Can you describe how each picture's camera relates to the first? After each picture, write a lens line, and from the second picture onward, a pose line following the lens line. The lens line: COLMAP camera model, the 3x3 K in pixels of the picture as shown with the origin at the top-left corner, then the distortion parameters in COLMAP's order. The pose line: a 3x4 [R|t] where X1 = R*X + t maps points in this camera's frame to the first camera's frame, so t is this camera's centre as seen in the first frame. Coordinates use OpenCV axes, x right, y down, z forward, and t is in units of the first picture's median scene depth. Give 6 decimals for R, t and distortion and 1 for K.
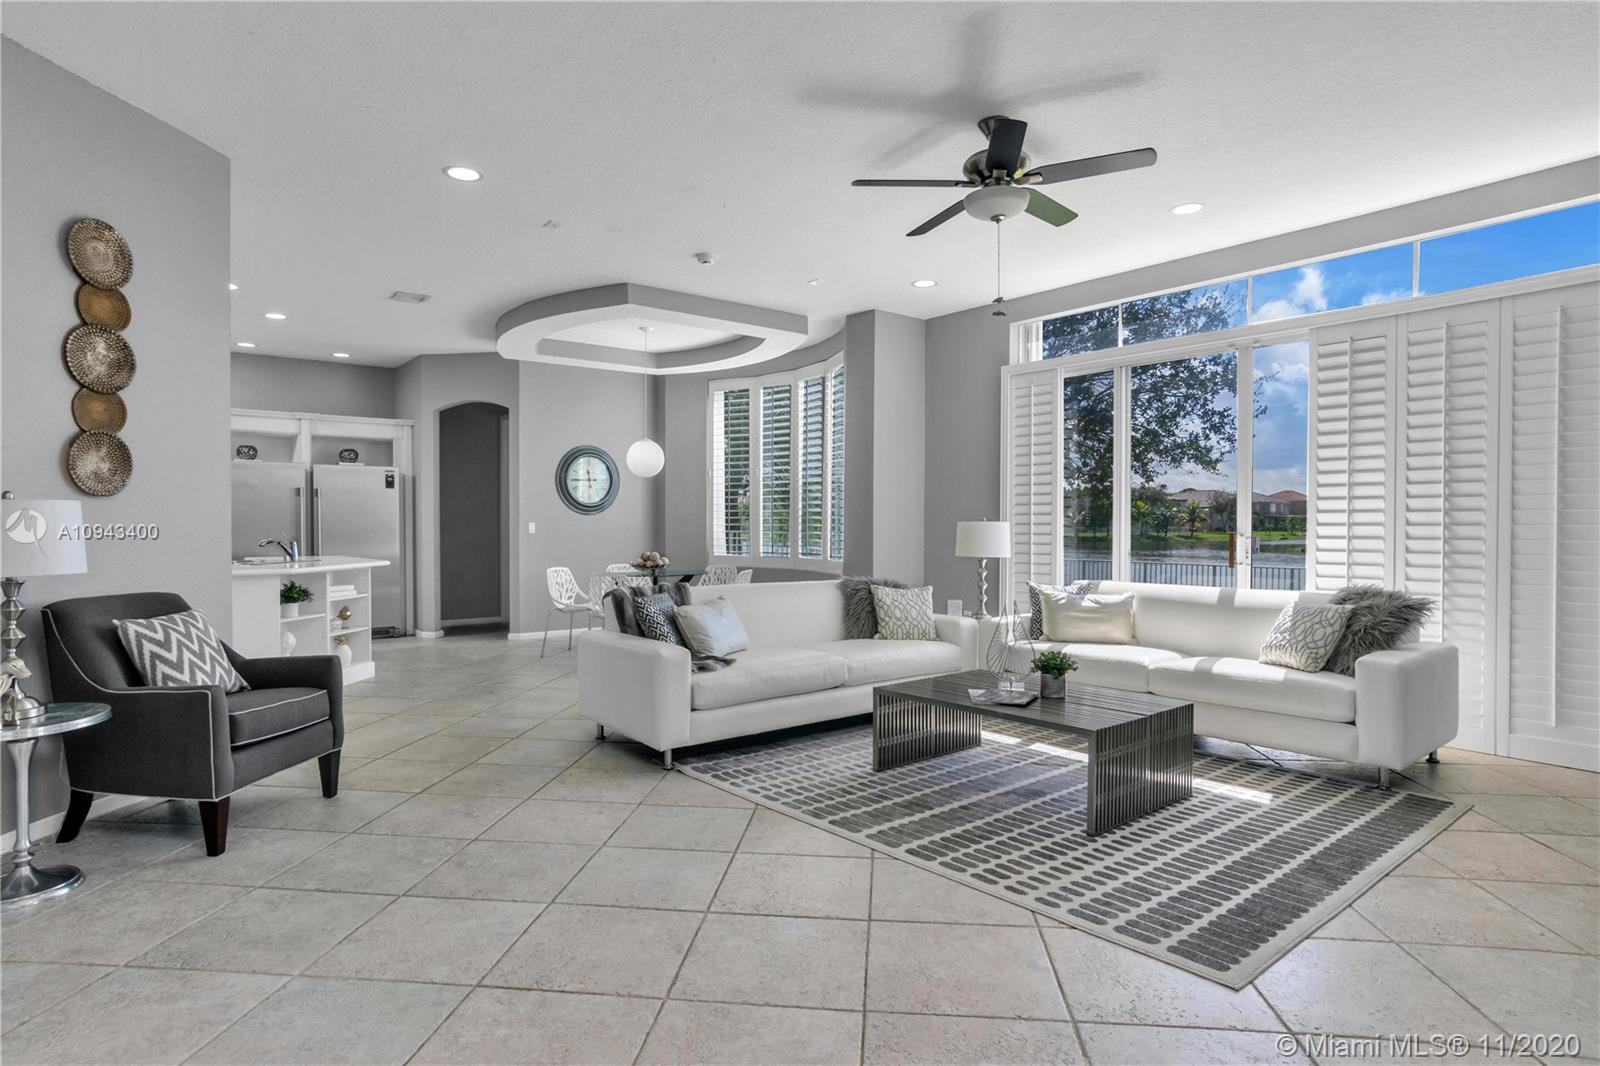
lens RADIAL K [[875.5, 0, 804.7], [0, 875.5, 537.0], [0, 0, 1]] dist [-0.035291, 0.032558]
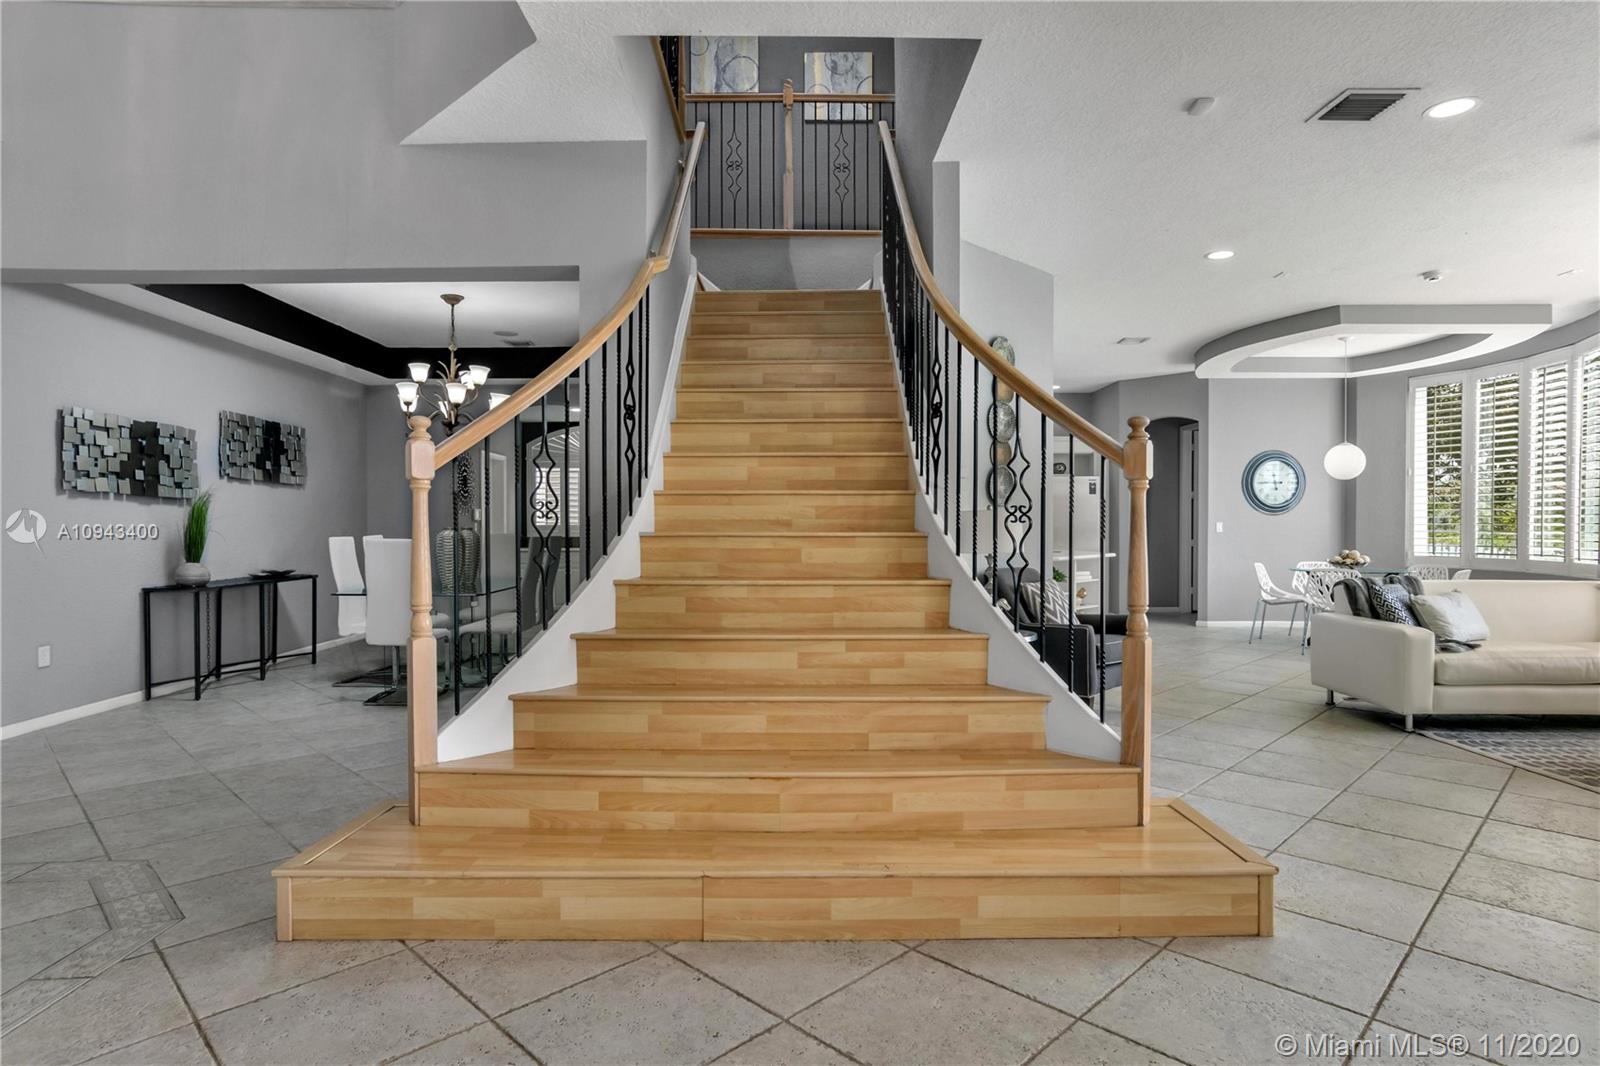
lens RADIAL K [[875.5, 0, 804.7], [0, 875.5, 537.0], [0, 0, 1]] dist [-0.035291, 0.032558]
pose [[0.778855, 0.007734, -0.627156, -0.051596], [-0.007525, 0.999967, 0.002986, 0.004999], [0.627159, 0.002394, 0.778888, -0.363146]]
